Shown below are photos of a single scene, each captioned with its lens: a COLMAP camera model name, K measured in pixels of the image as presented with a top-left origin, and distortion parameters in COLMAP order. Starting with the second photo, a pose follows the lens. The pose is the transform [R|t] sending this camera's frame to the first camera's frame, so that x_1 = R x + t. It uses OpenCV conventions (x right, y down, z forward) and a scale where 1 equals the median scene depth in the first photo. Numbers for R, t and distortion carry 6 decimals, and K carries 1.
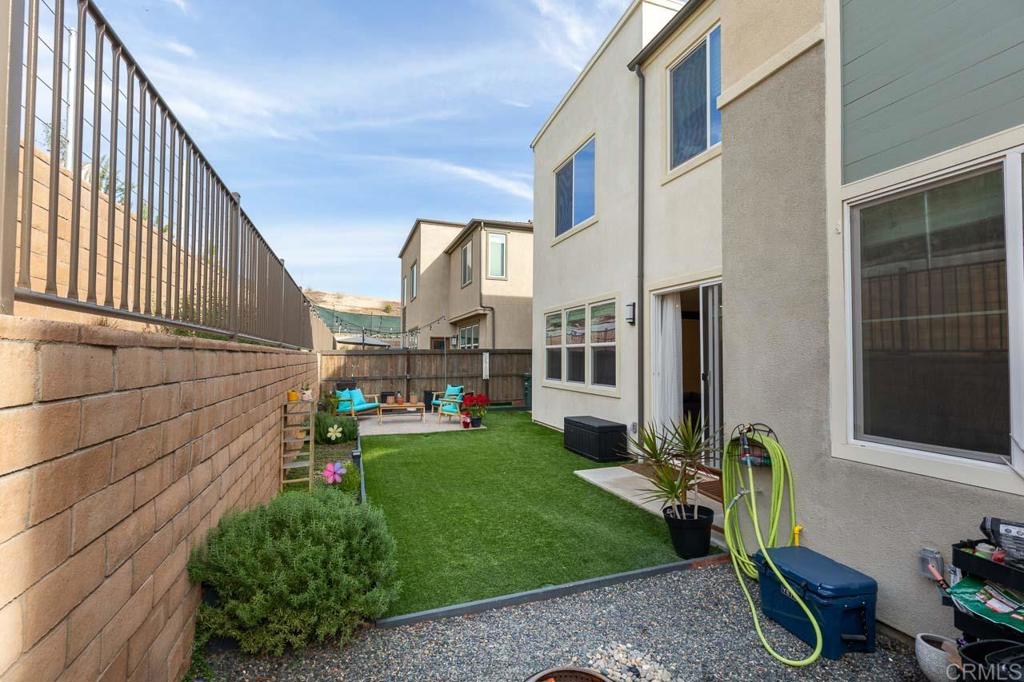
lens RADIAL K [[453.2, 0, 512.0], [0, 453.2, 341.0], [0, 0, 1]] dist [-0.000430, -0.000072]
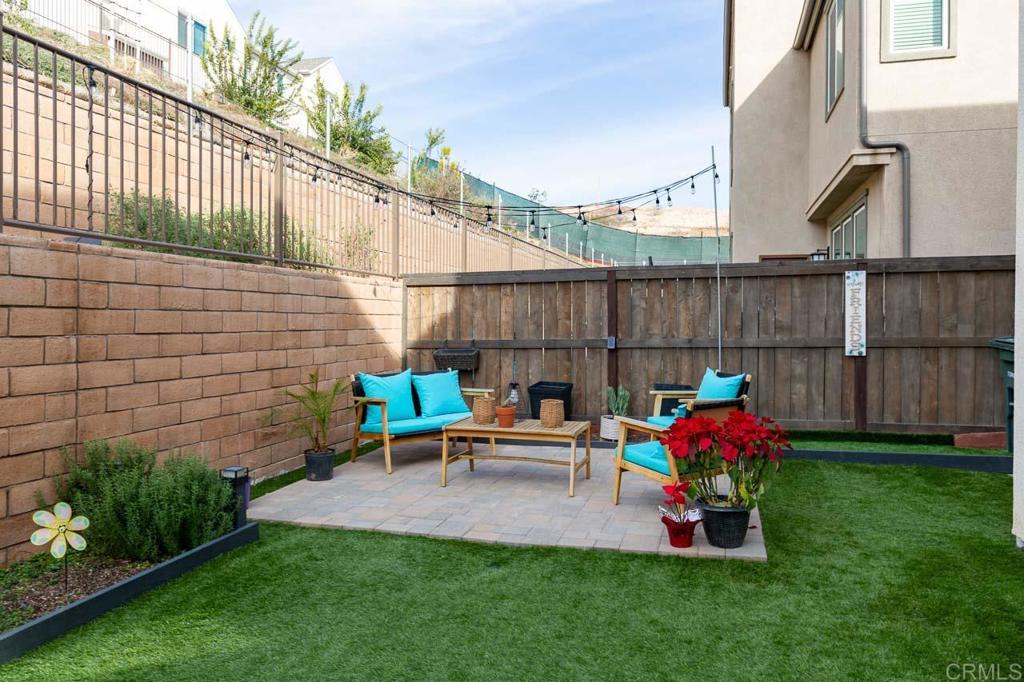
lens RADIAL K [[733.8, 0, 513.6], [0, 733.8, 321.7], [0, 0, 1]] dist [-0.023637, -0.001077]
pose [[0.814521, -0.001306, -0.580133, 0.041497], [0.022861, 0.999293, 0.029847, 0.040752], [0.579684, -0.037573, 0.813975, 0.460028]]
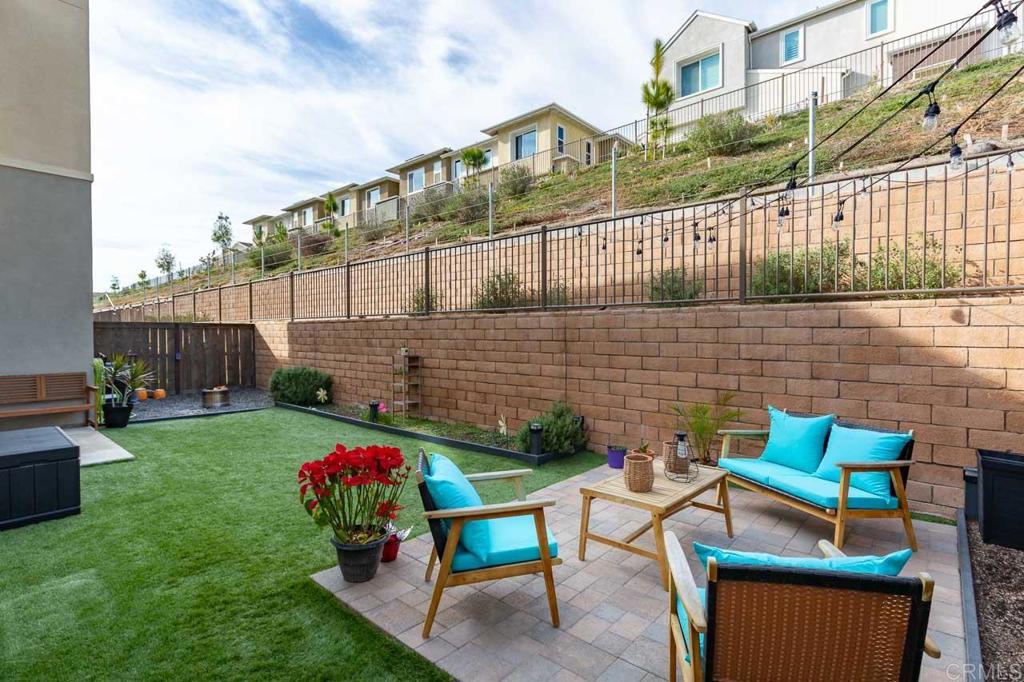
lens RADIAL K [[491.8, 0, 512.0], [0, 491.8, 341.0], [0, 0, 1]] dist [0.000068, -0.000016]
pose [[-0.876200, -0.000652, -0.481948, -0.009283], [0.011570, 0.999682, -0.022387, 0.048042], [0.481810, -0.025192, -0.875914, 0.883859]]
